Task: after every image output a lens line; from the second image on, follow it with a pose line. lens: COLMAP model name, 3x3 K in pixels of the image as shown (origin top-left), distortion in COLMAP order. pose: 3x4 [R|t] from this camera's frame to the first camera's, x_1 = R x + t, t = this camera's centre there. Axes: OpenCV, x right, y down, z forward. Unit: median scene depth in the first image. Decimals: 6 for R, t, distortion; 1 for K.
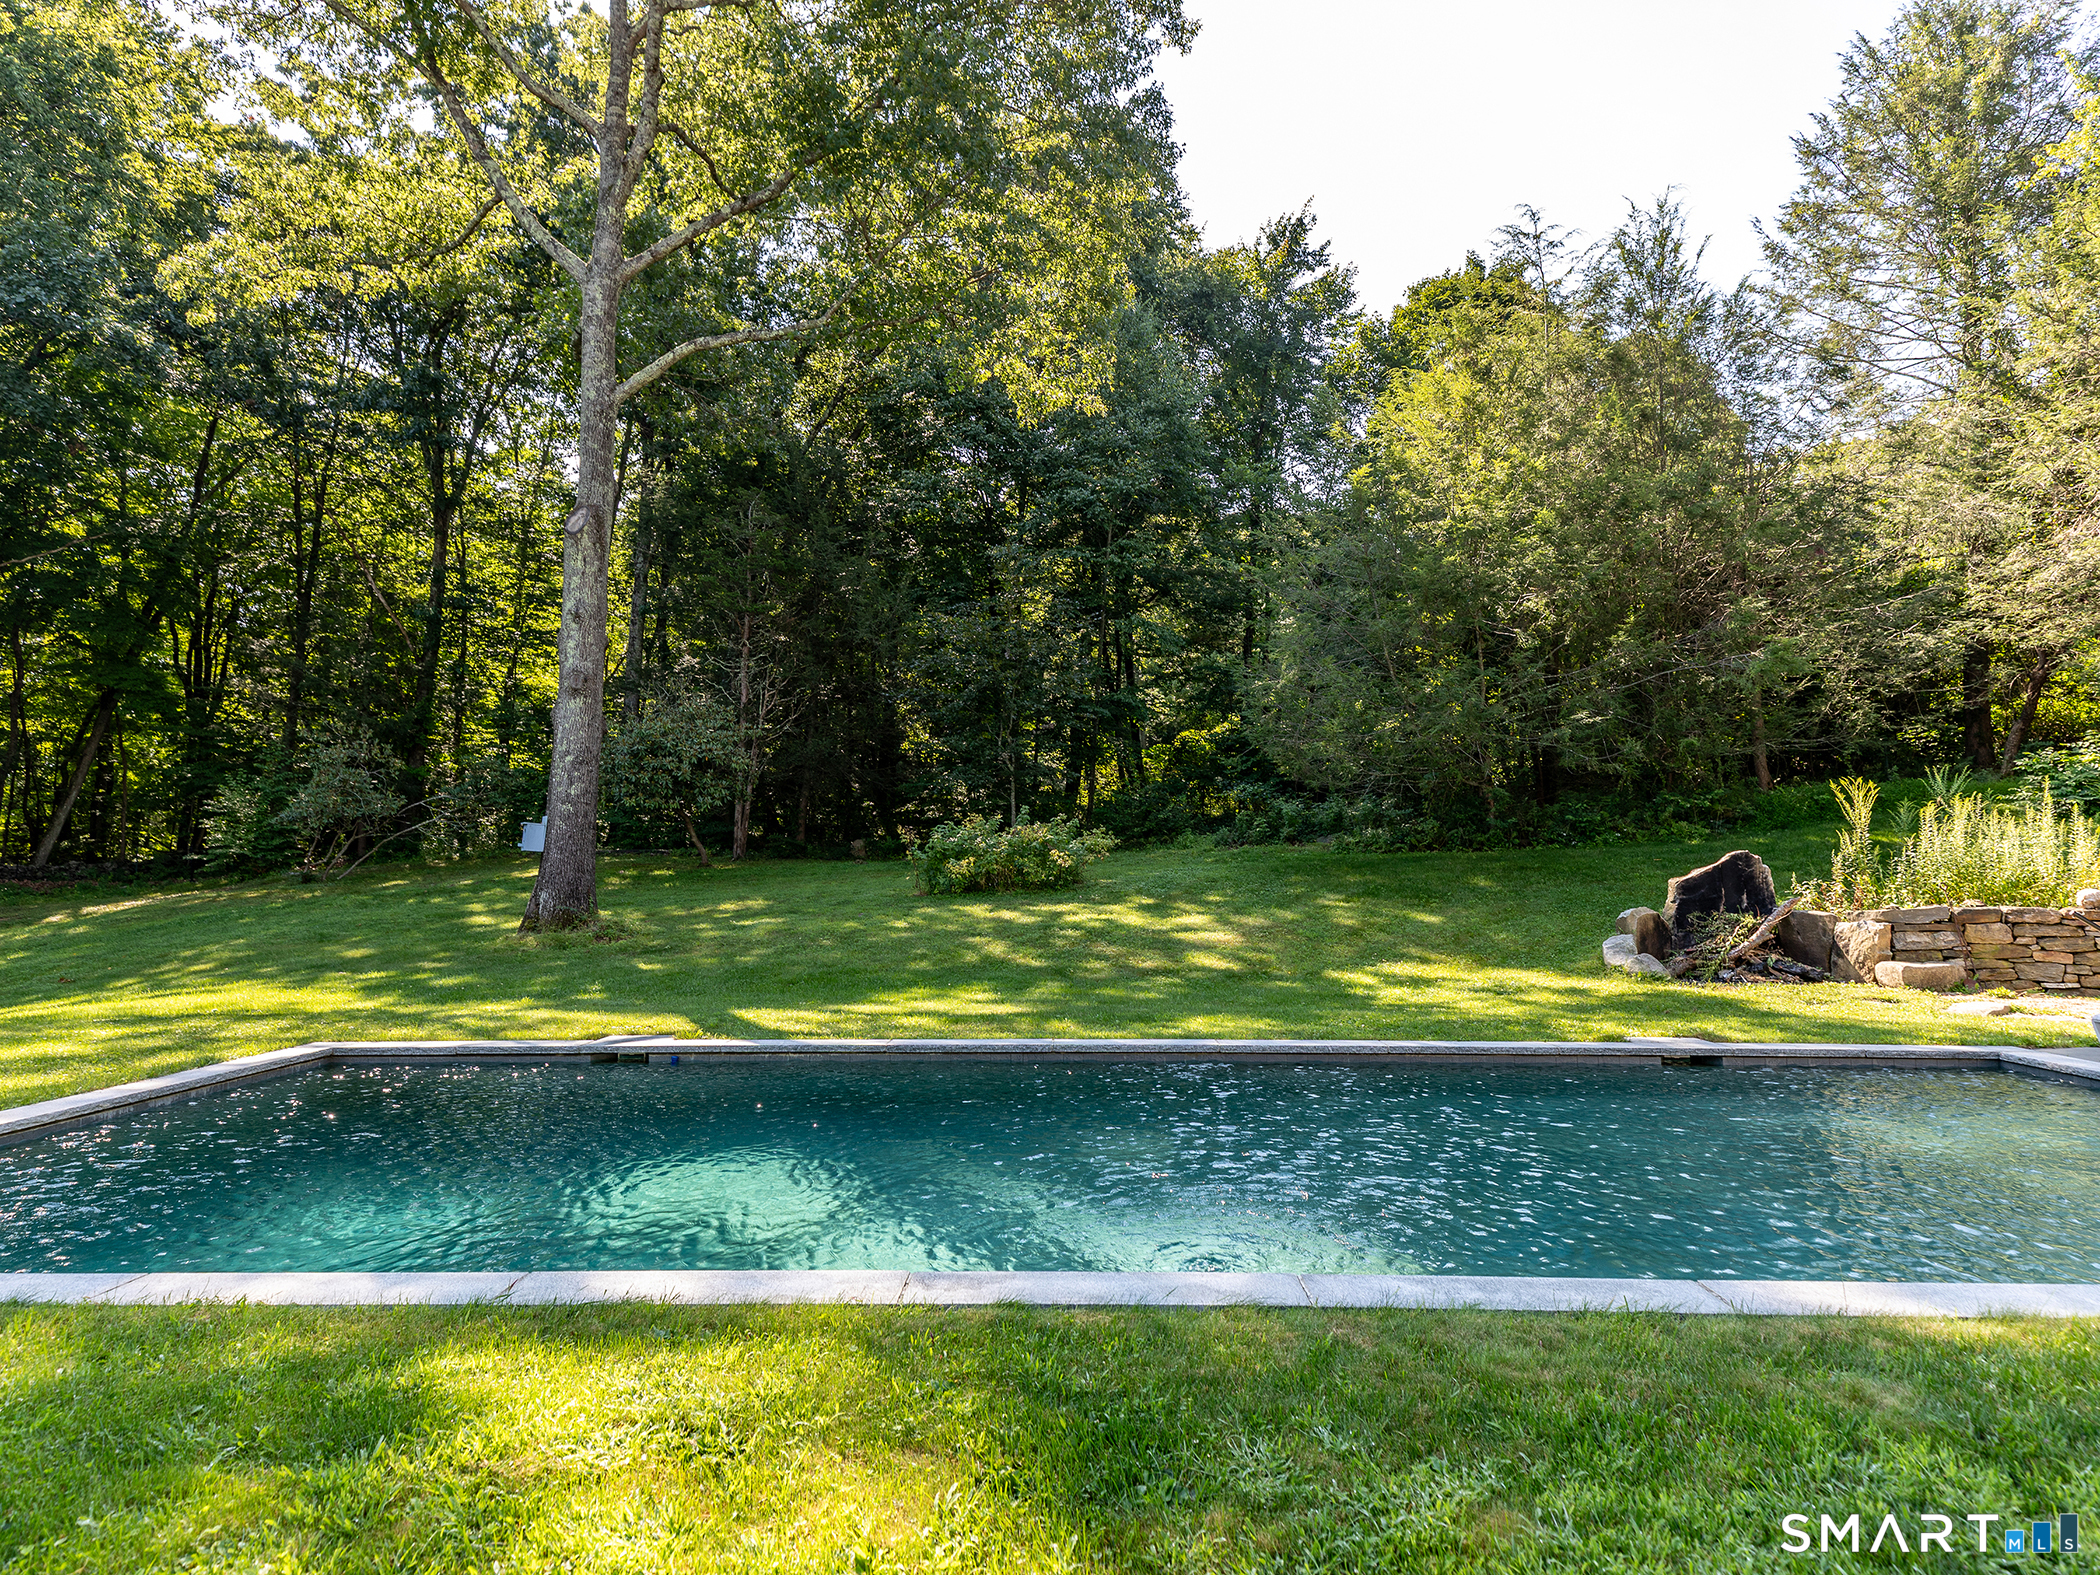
lens RADIAL K [[1267.9, 0, 1050.0], [0, 1267.9, 787.5], [0, 0, 1]] dist [0.018739, 0.000215]
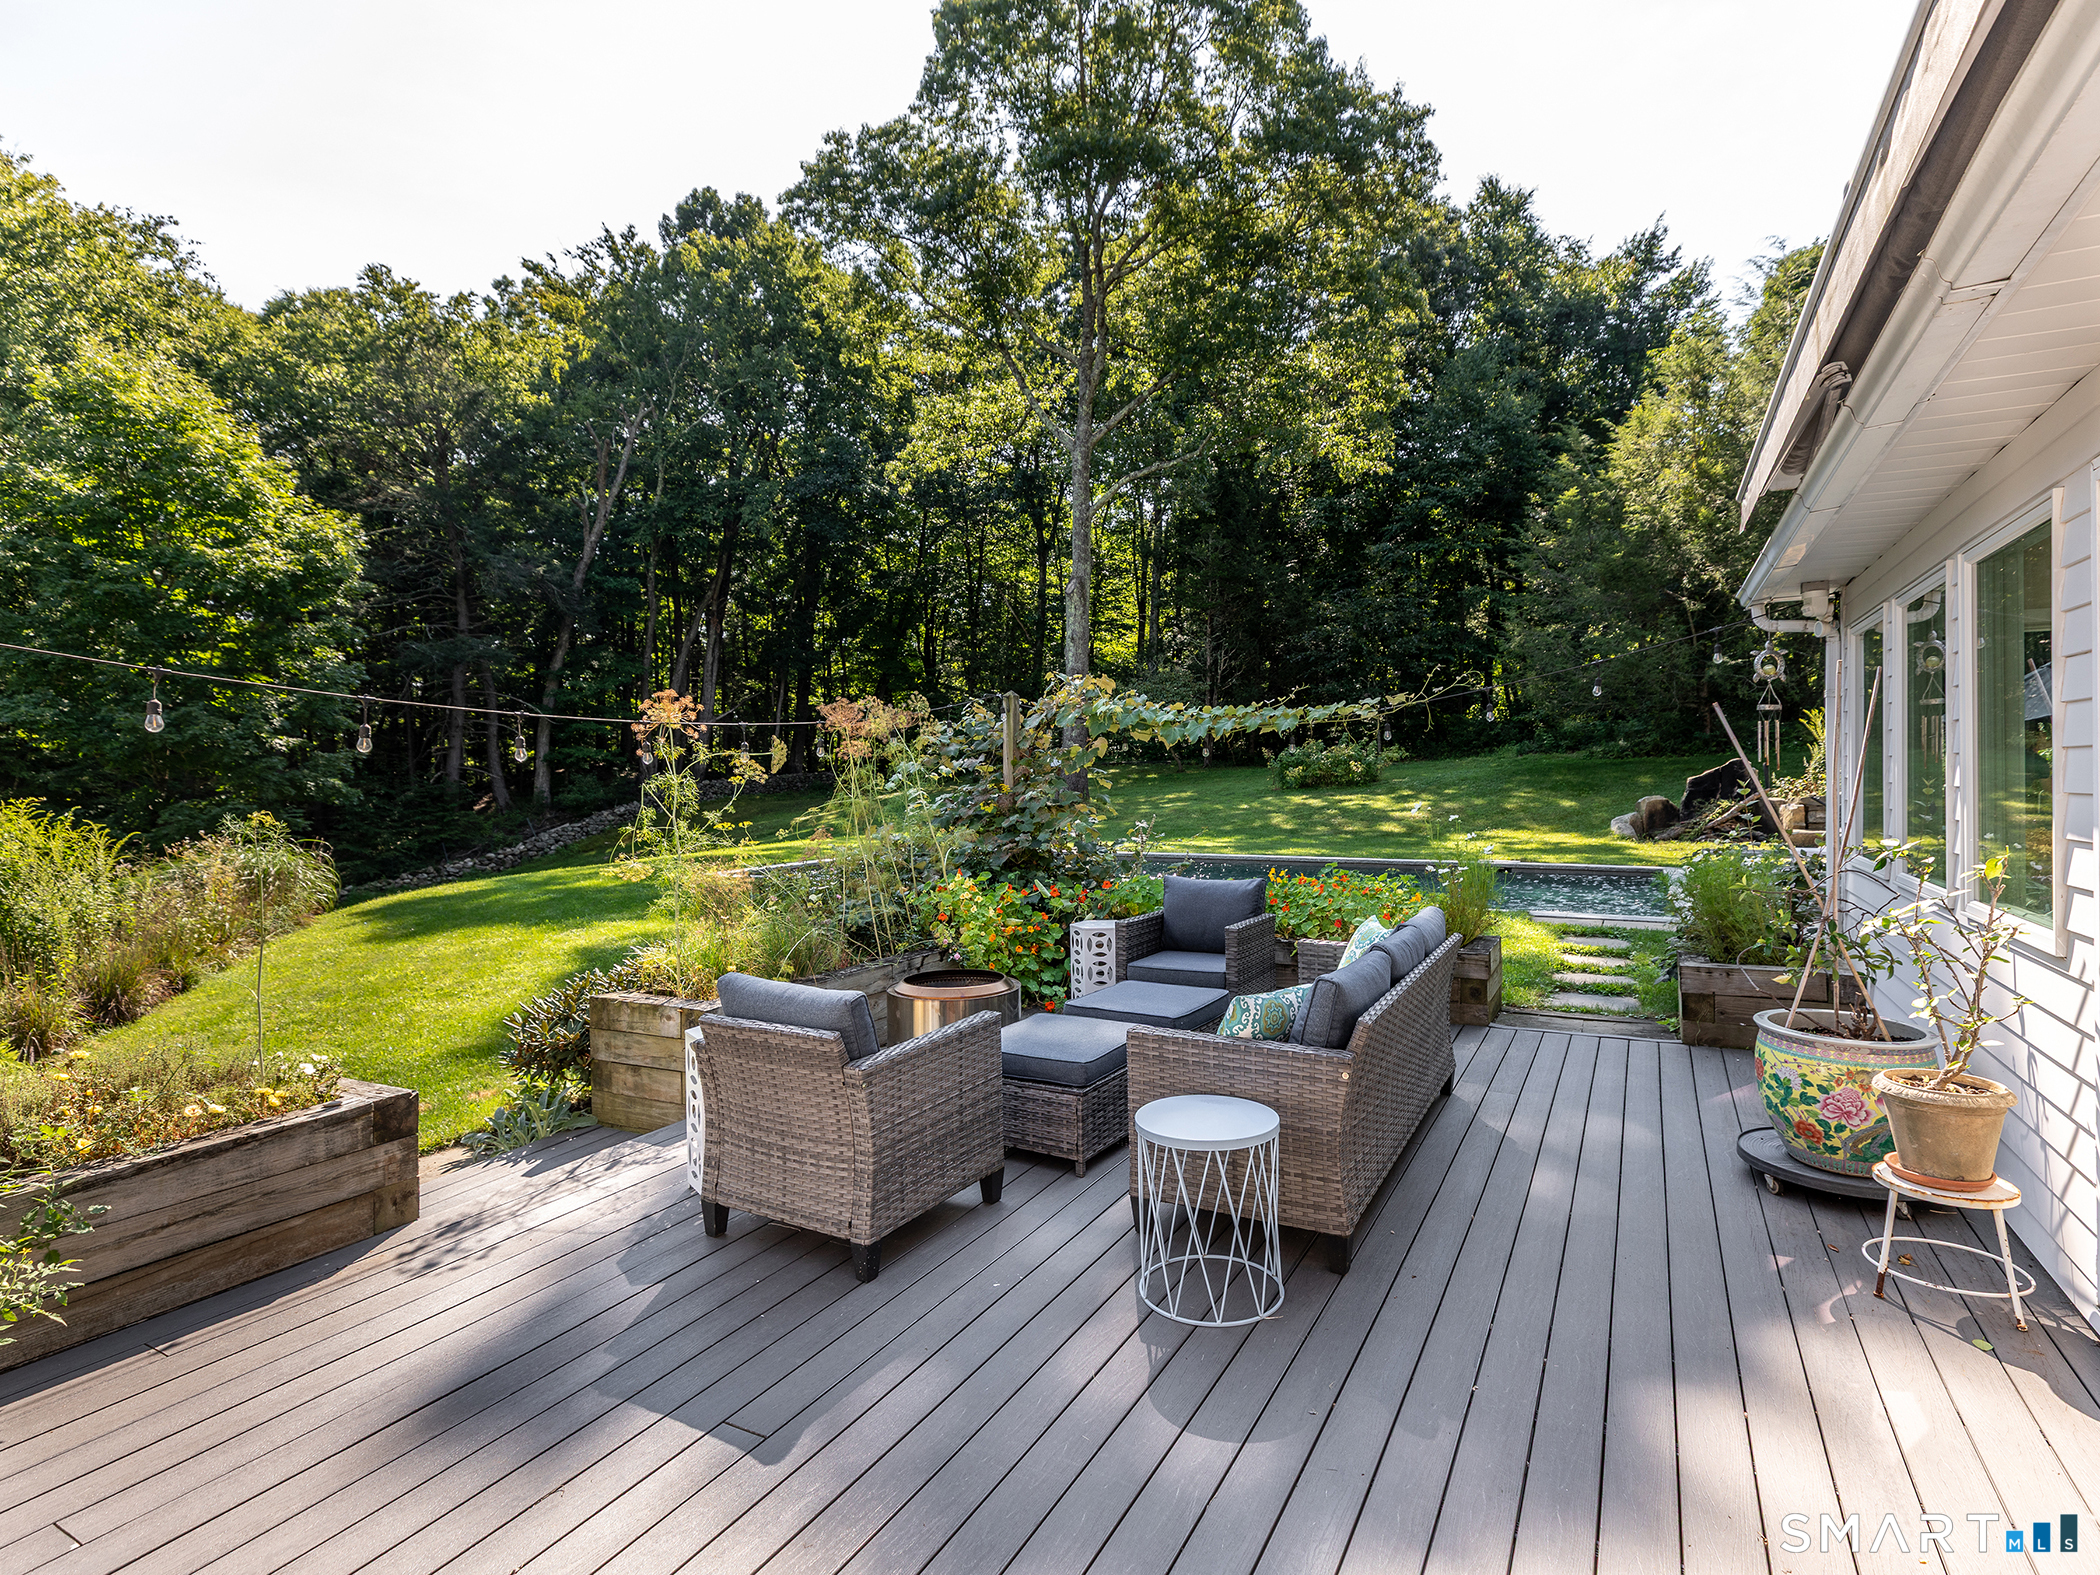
lens RADIAL K [[939.7, 0, 1050.0], [0, 939.7, 787.5], [0, 0, 1]] dist [0.000488, 0.000072]
pose [[0.892129, -0.004617, -0.451757, 0.104050], [0.041546, 0.996549, 0.071859, -0.009771], [0.449867, -0.082876, 0.889242, -0.118188]]
